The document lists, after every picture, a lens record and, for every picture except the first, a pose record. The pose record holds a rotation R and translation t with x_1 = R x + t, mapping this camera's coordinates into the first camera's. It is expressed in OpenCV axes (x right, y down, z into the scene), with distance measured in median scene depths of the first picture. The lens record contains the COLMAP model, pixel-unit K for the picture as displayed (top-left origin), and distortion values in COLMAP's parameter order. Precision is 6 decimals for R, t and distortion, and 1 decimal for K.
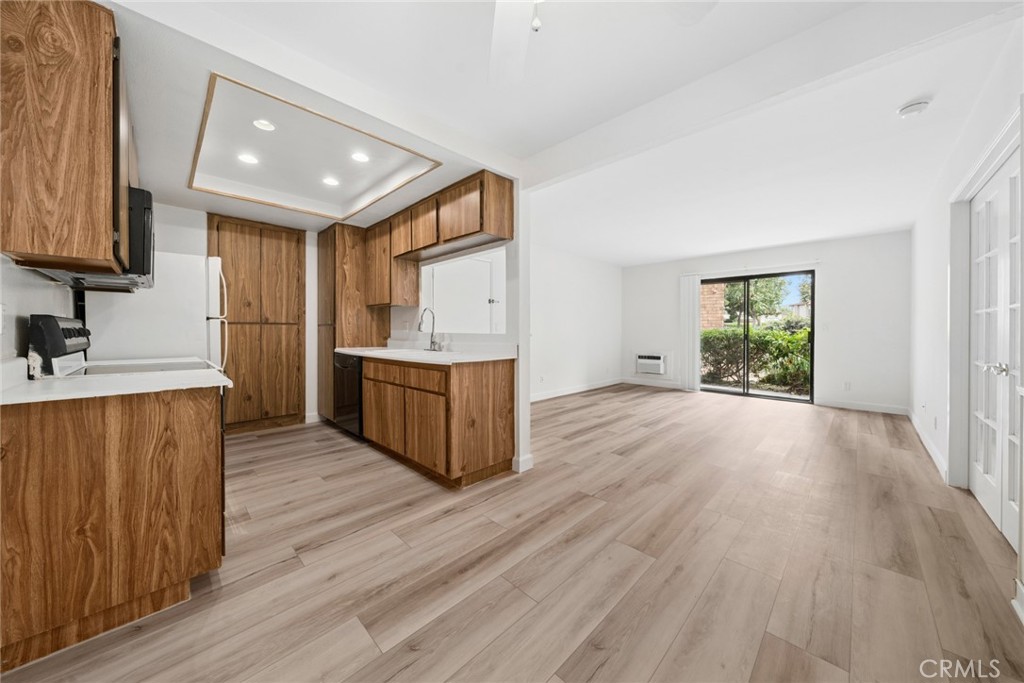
lens RADIAL K [[351.6, 0, 507.6], [0, 351.6, 331.4], [0, 0, 1]] dist [-0.000651, -0.000141]
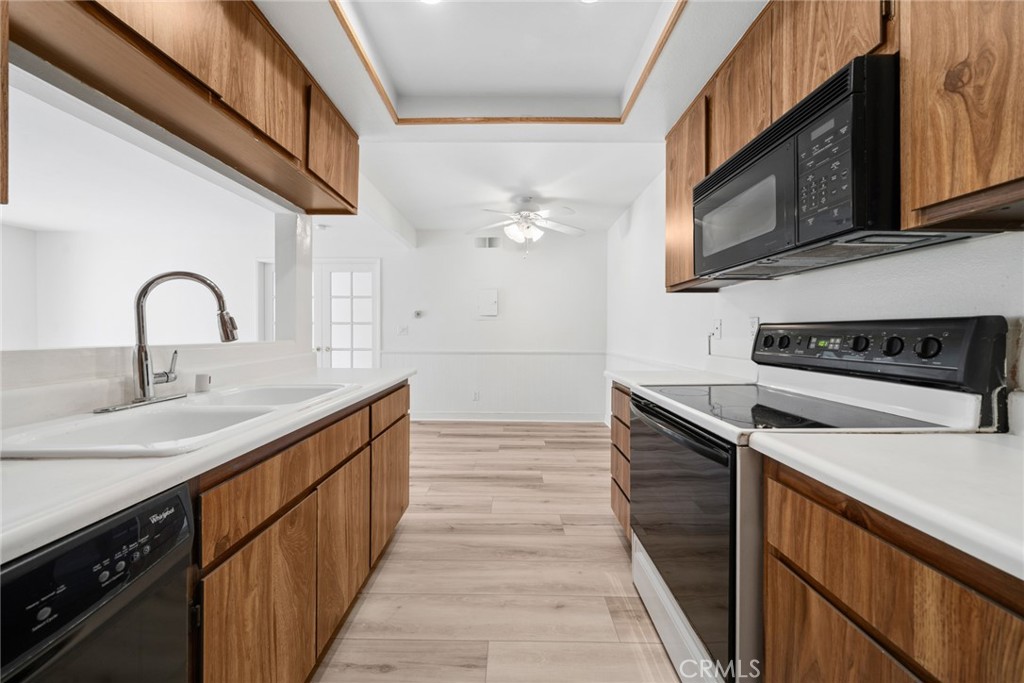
lens RADIAL K [[351.6, 0, 507.6], [0, 351.6, 331.4], [0, 0, 1]] dist [-0.000651, -0.000141]
pose [[-0.699419, -0.000900, 0.714711, -0.392513], [0.000664, 0.999998, 0.001909, -0.005811], [-0.714712, 0.001809, -0.699417, 0.585003]]
